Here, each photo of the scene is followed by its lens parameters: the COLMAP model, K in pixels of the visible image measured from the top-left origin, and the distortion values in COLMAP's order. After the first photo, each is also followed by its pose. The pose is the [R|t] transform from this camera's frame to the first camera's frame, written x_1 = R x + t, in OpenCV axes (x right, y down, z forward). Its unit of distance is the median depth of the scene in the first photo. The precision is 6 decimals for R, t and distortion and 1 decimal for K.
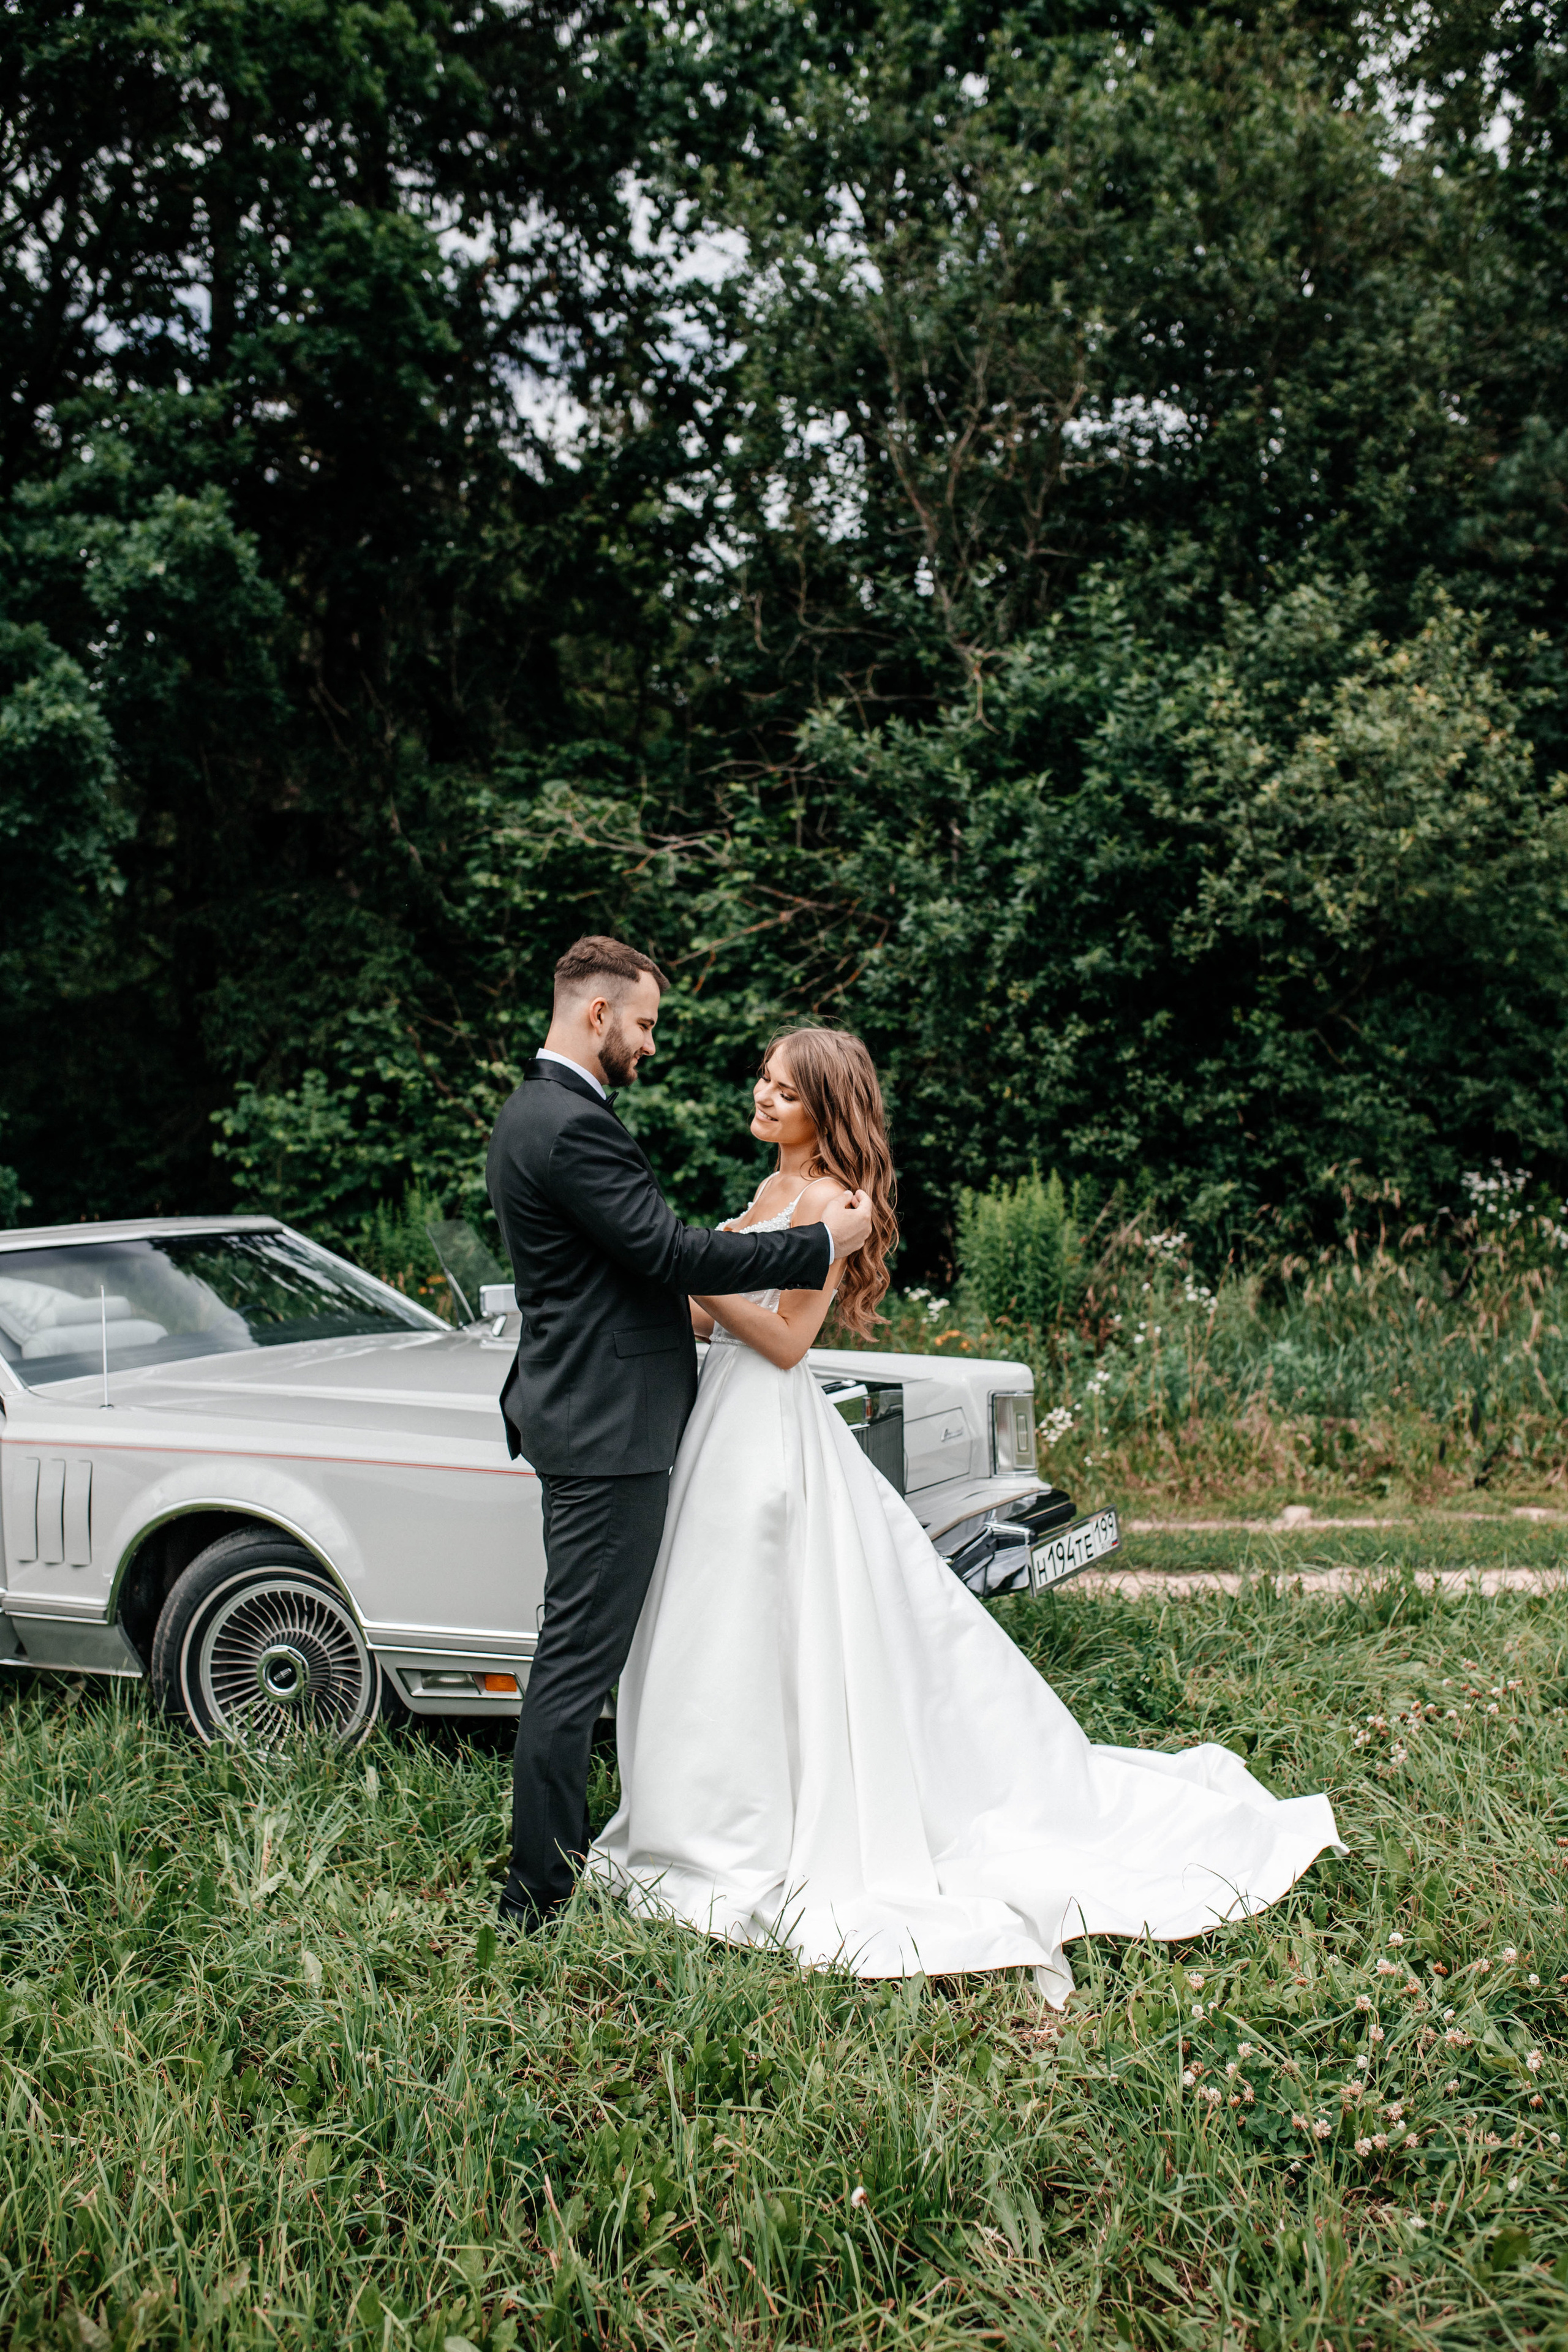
lens RADIAL K [[2350.0, 0, 784.4], [0, 2350.0, 1214.4], [0, 0, 1]] dist [-0.012847, 0.038569]
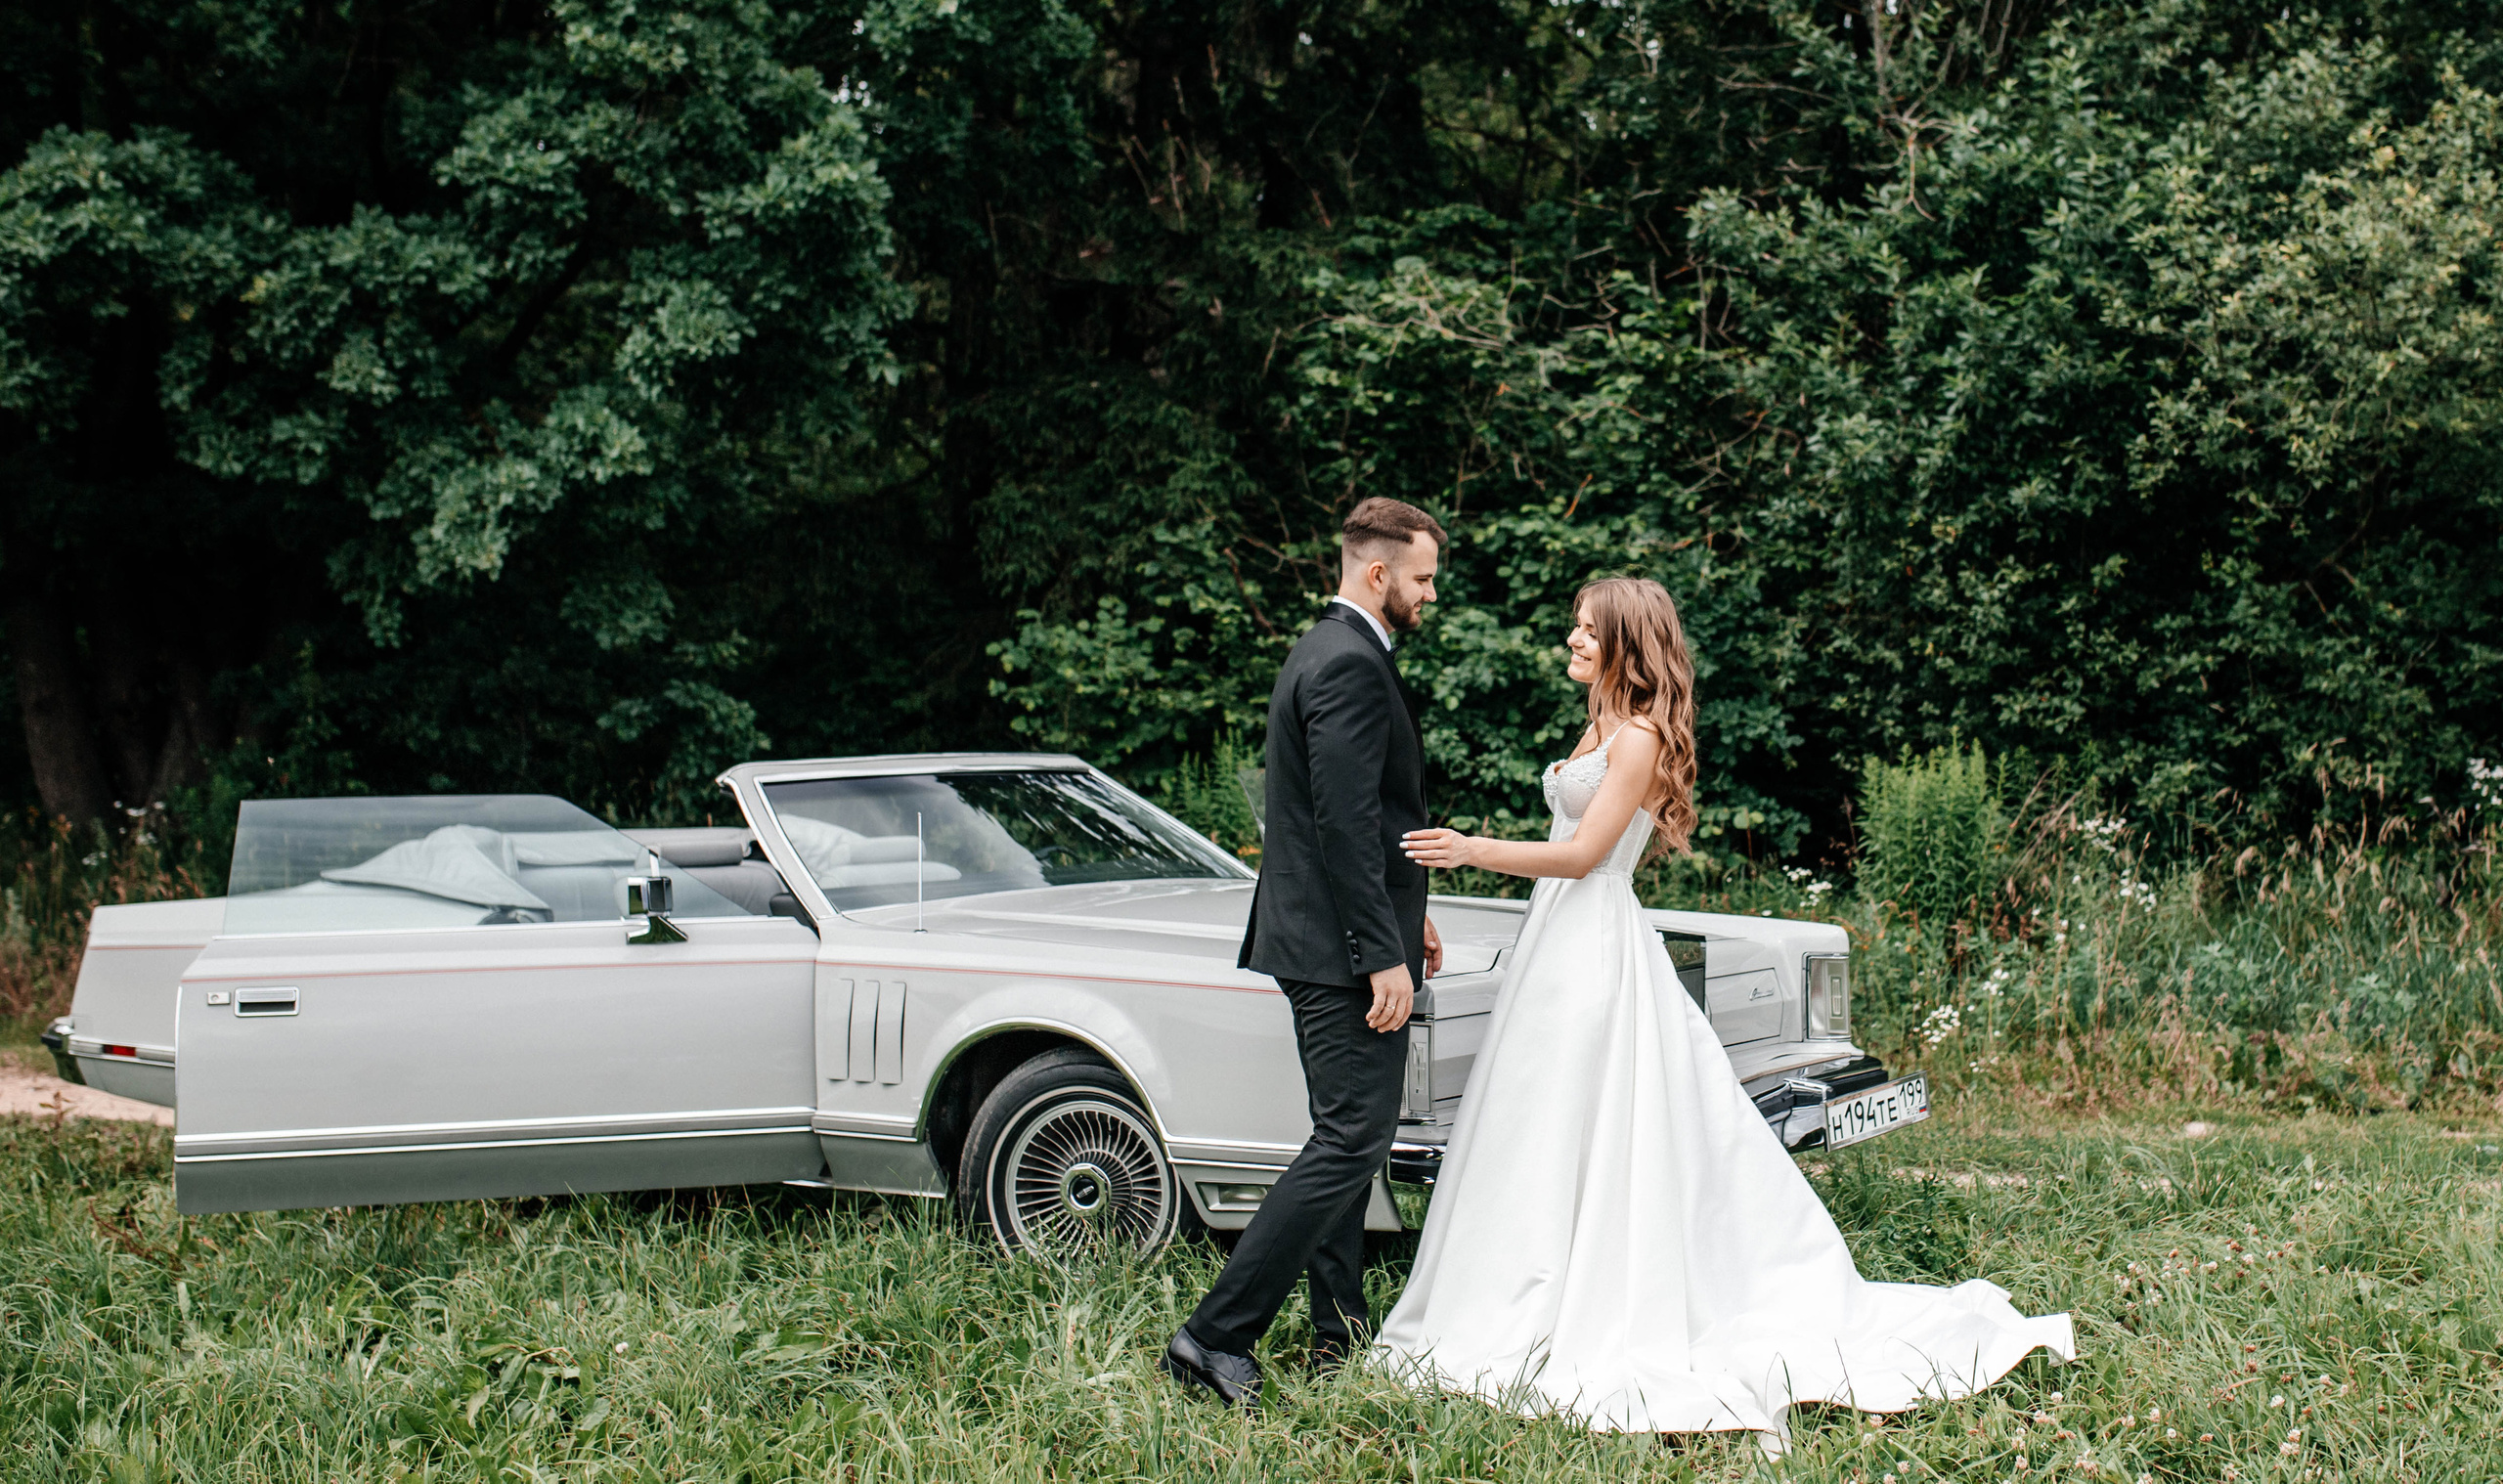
lens RADIAL K [[3158.1, 0, 1525.7], [0, 3158.1, 736.9], [0, 0, 1]] dist [0.036999, -0.006015]
pose [[0.997659, 0.030028, -0.061436, 0.021792], [-0.031232, 0.999336, -0.018739, 0.006013], [0.060833, 0.020614, 0.997935, -0.140754]]
